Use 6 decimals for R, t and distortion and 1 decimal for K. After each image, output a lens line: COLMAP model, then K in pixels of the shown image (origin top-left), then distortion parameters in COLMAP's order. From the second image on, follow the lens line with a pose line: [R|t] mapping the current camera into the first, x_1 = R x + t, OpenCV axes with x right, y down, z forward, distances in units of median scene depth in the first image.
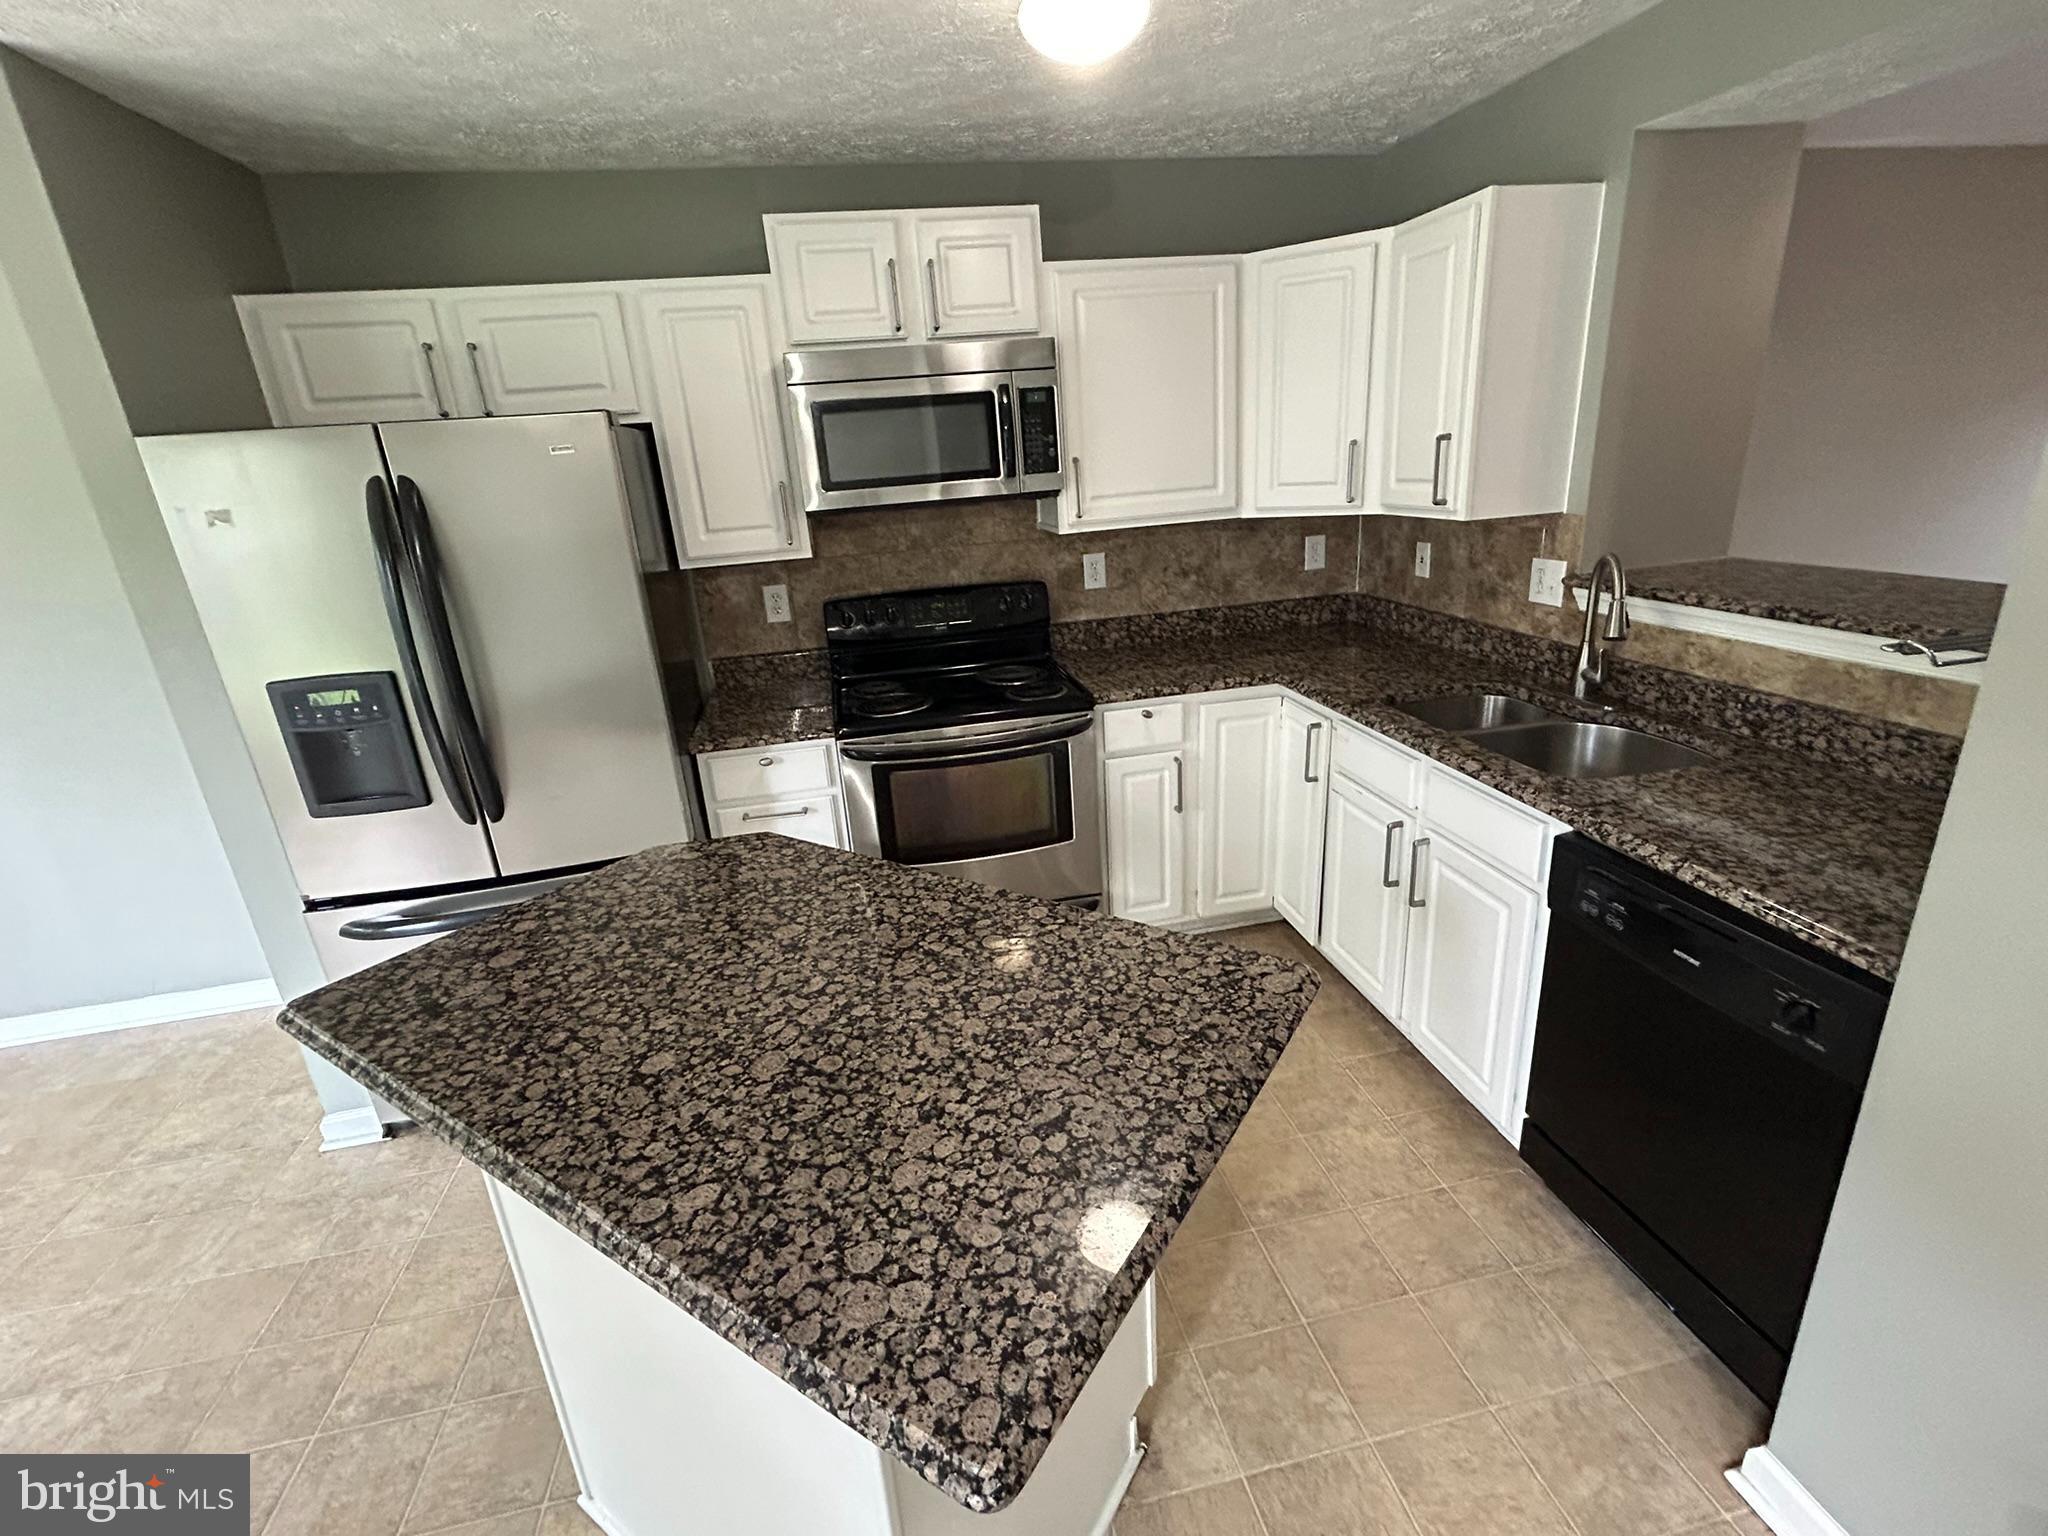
lens RADIAL K [[911.5, 0, 1020.0], [0, 911.5, 762.8], [0, 0, 1]] dist [-0.004266, 0.002317]
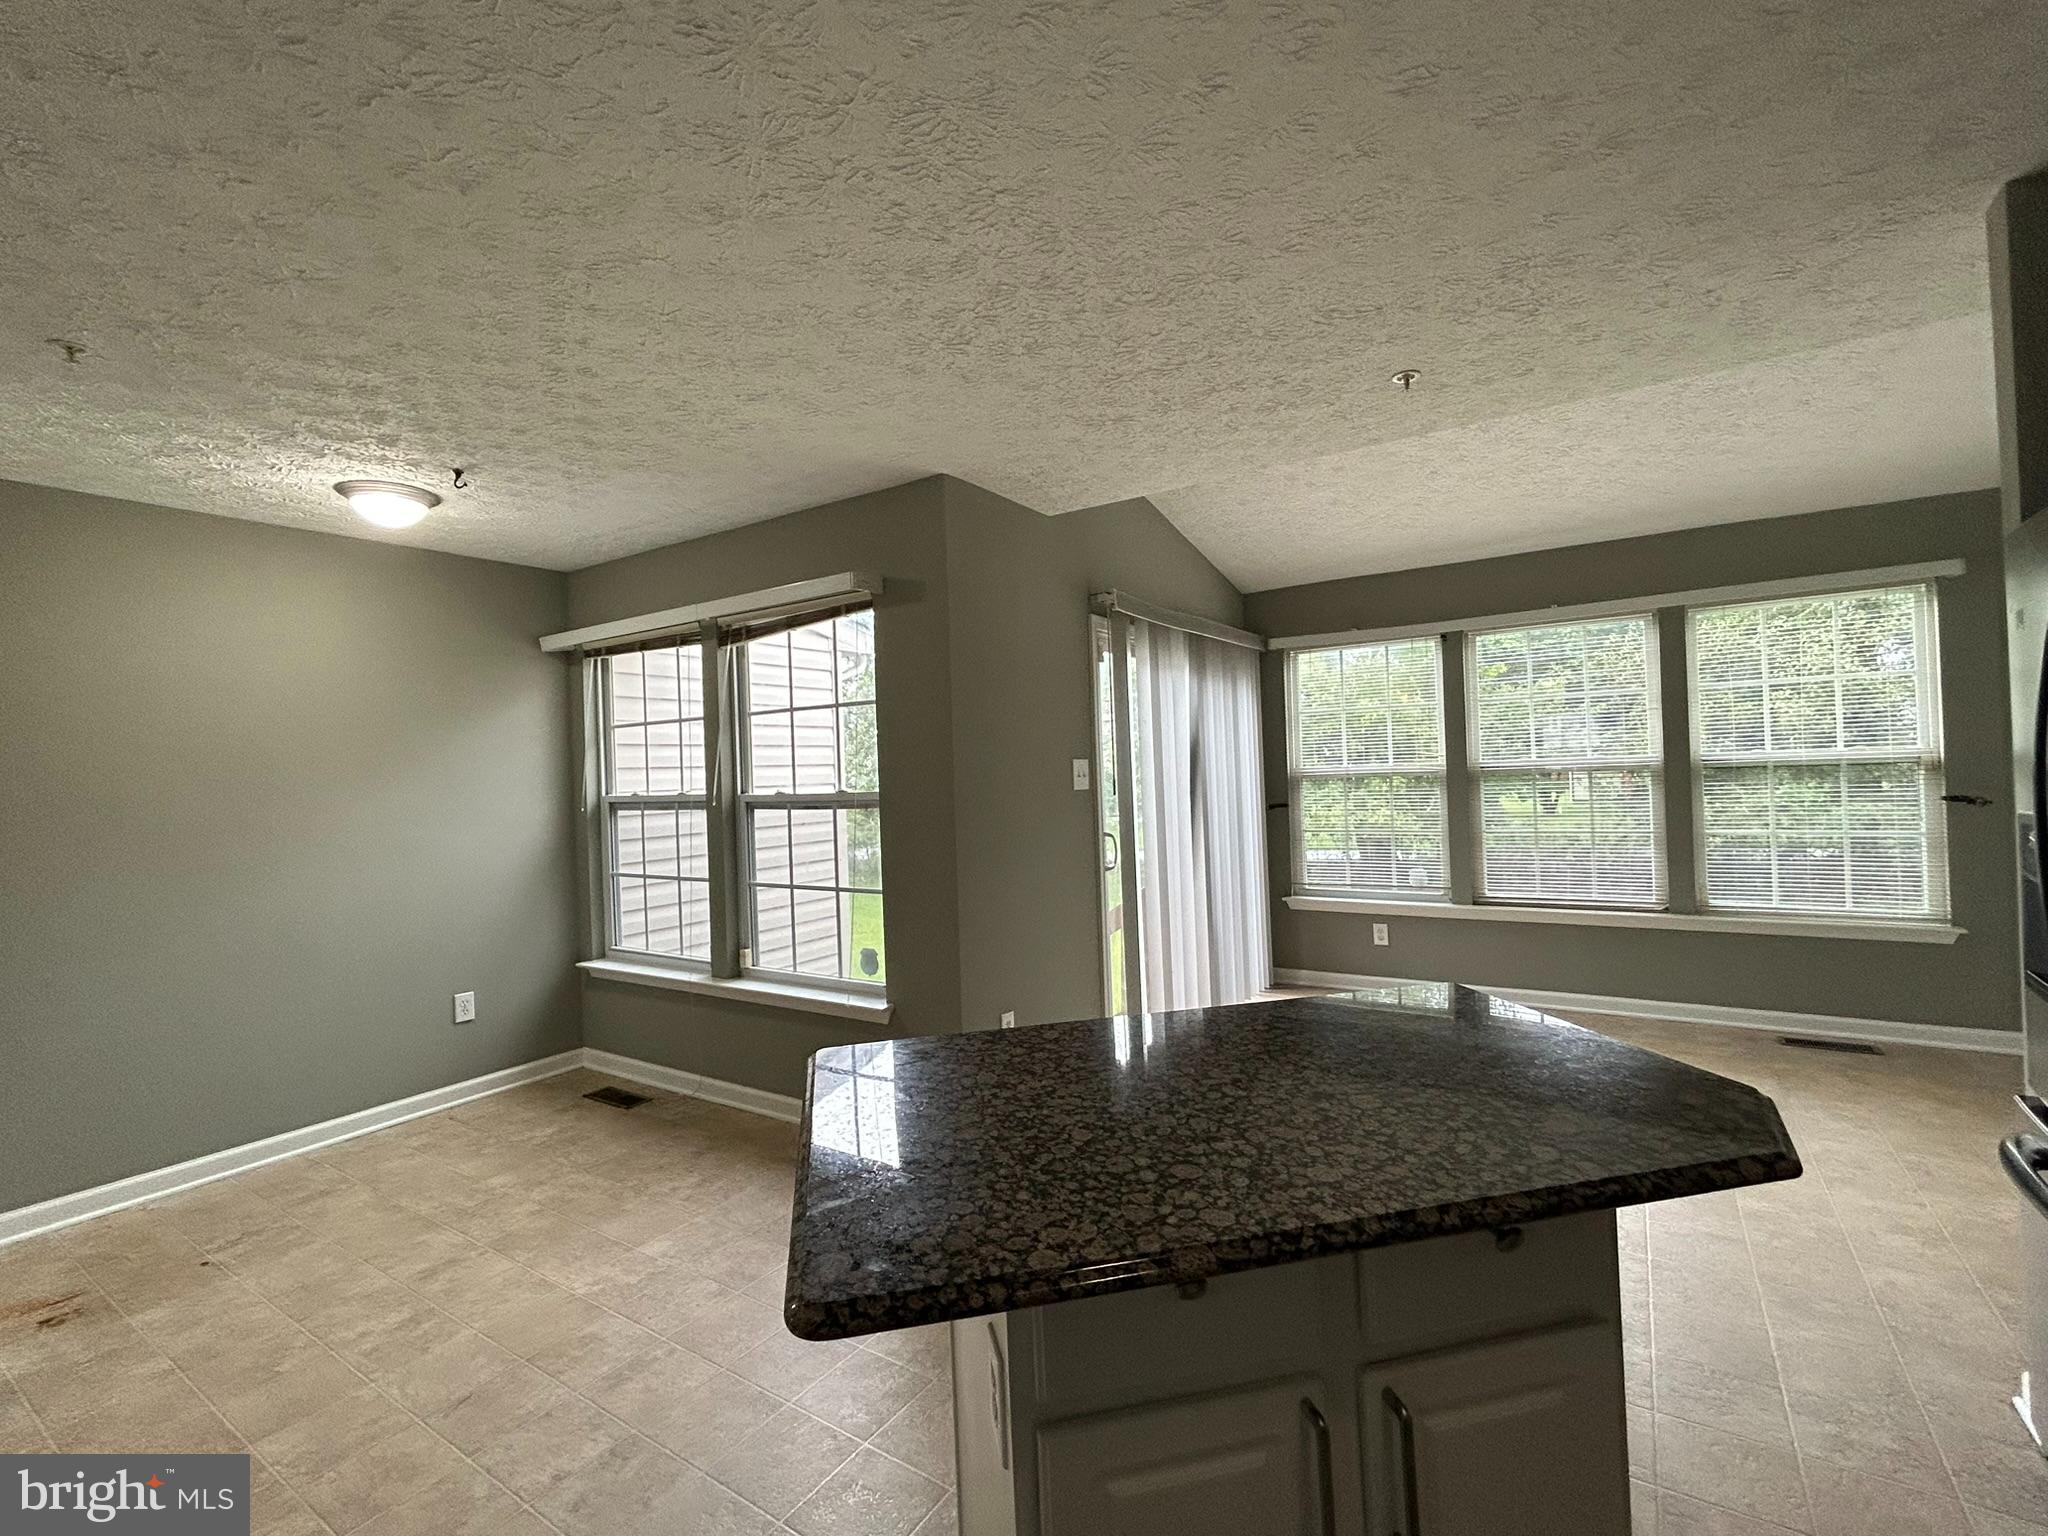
lens RADIAL K [[911.5, 0, 1020.1], [0, 911.5, 758.7], [0, 0, 1]] dist [-0.004266, 0.002317]
pose [[-0.703394, 0.088549, -0.705263, 0.343143], [-0.145597, 0.953222, 0.264893, -0.188347], [0.695728, 0.289008, -0.657599, 0.768870]]
